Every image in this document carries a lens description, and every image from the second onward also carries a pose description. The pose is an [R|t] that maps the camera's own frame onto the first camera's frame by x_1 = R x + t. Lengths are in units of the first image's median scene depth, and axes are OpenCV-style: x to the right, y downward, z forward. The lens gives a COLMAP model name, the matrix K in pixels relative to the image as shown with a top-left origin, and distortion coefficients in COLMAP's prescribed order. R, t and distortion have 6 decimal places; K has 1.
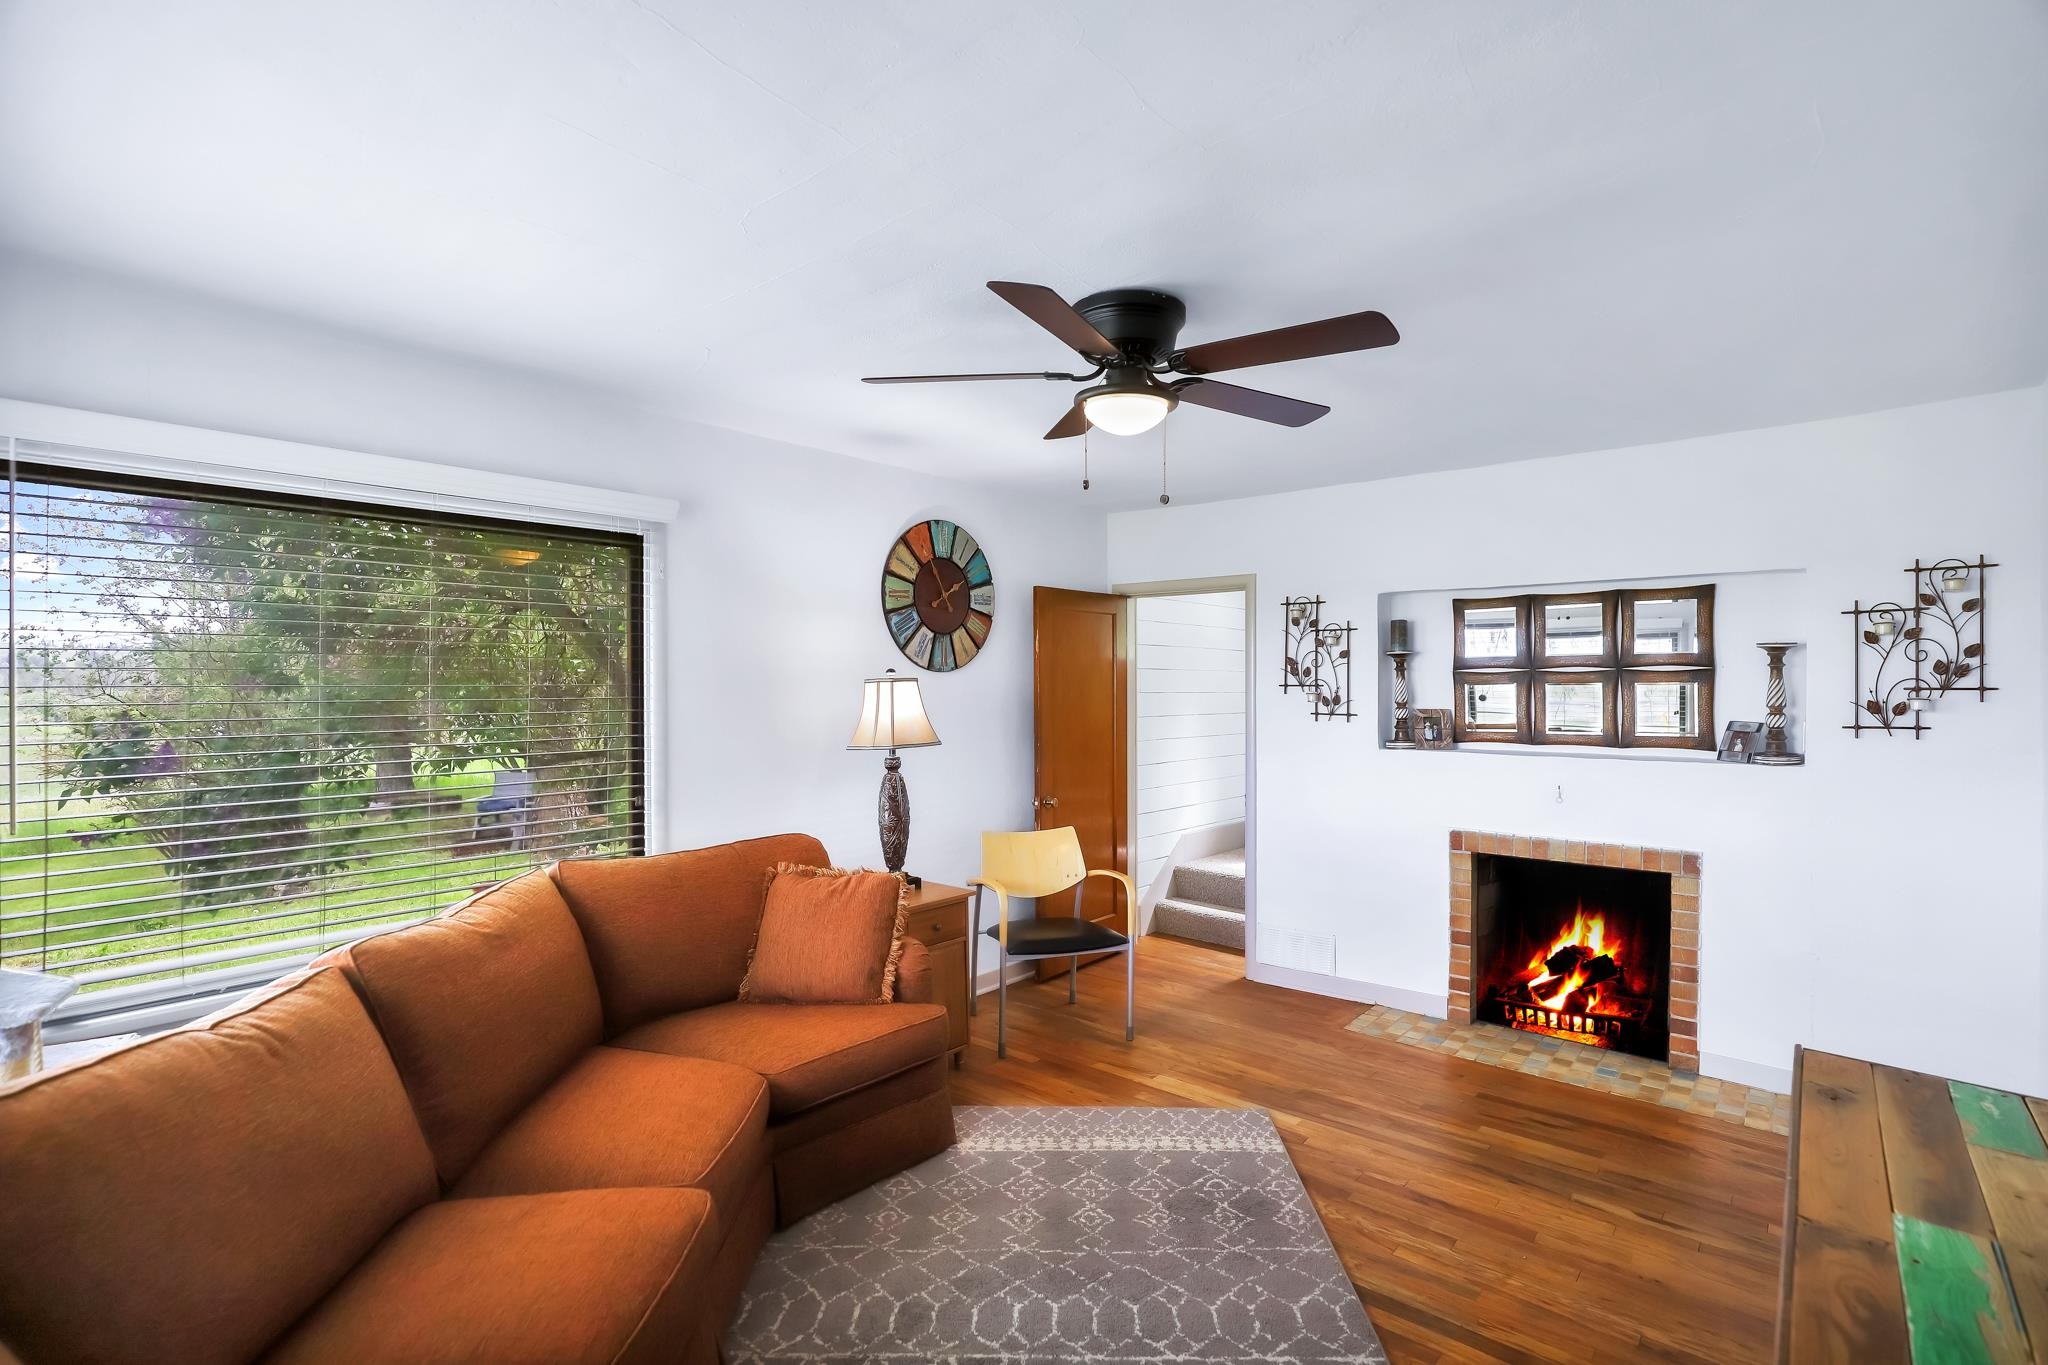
lens RADIAL K [[936.5, 0, 1019.7], [0, 936.5, 682.0], [0, 0, 1]] dist [-0.000182, -0.000059]
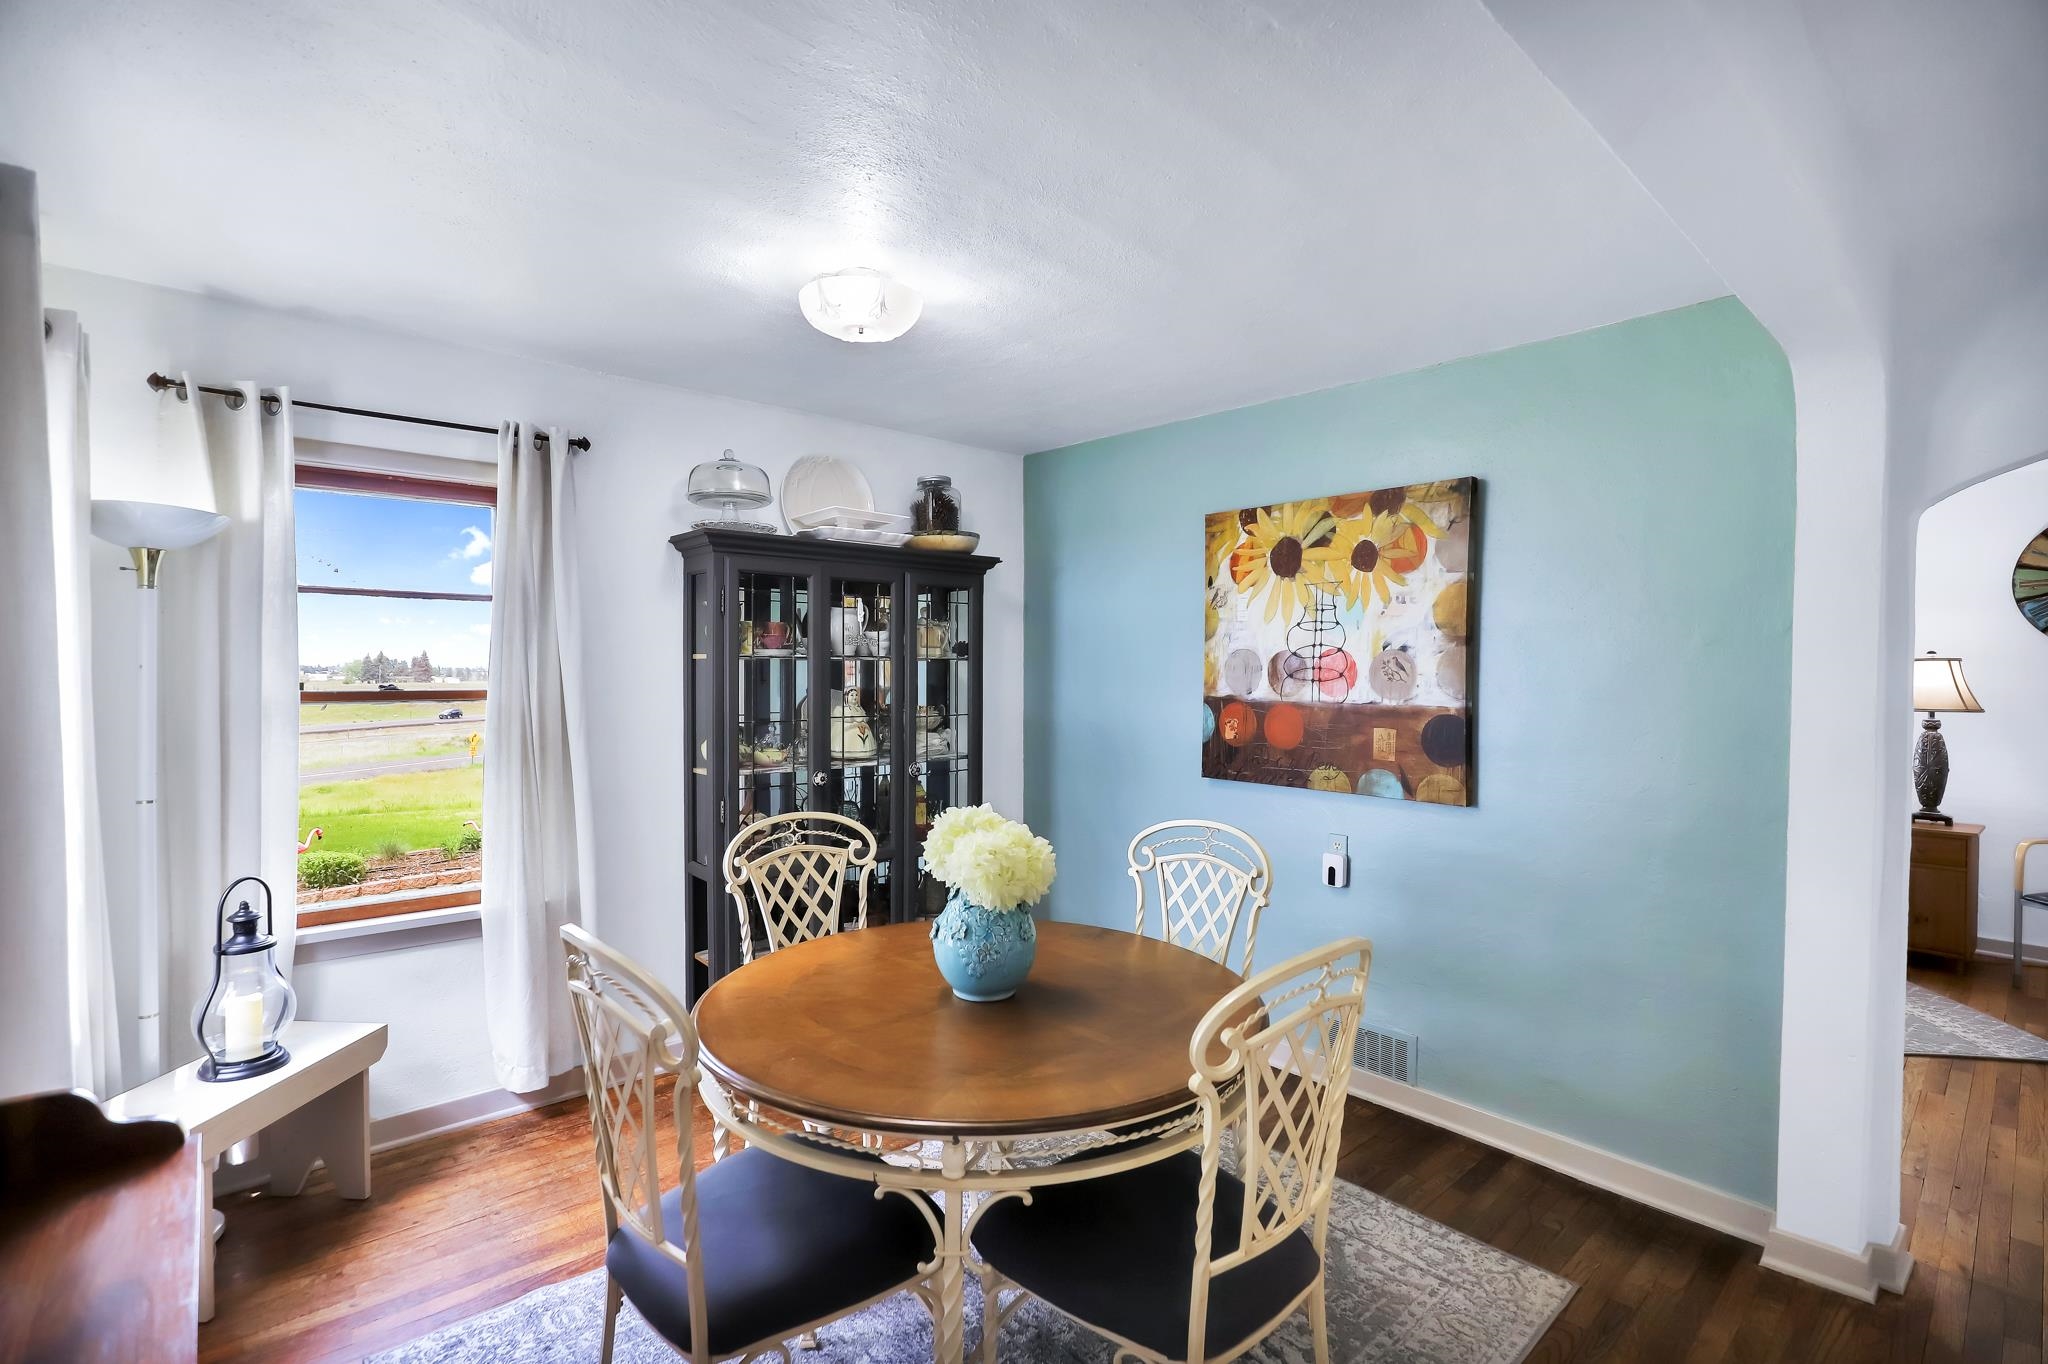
lens RADIAL K [[936.5, 0, 1022.5], [0, 936.5, 683.7], [0, 0, 1]] dist [-0.000182, -0.000059]
pose [[-0.116245, 0.020813, -0.993003, 1.314308], [-0.013796, 0.999650, 0.022567, 0.020707], [0.993125, 0.016323, -0.115917, -0.087382]]
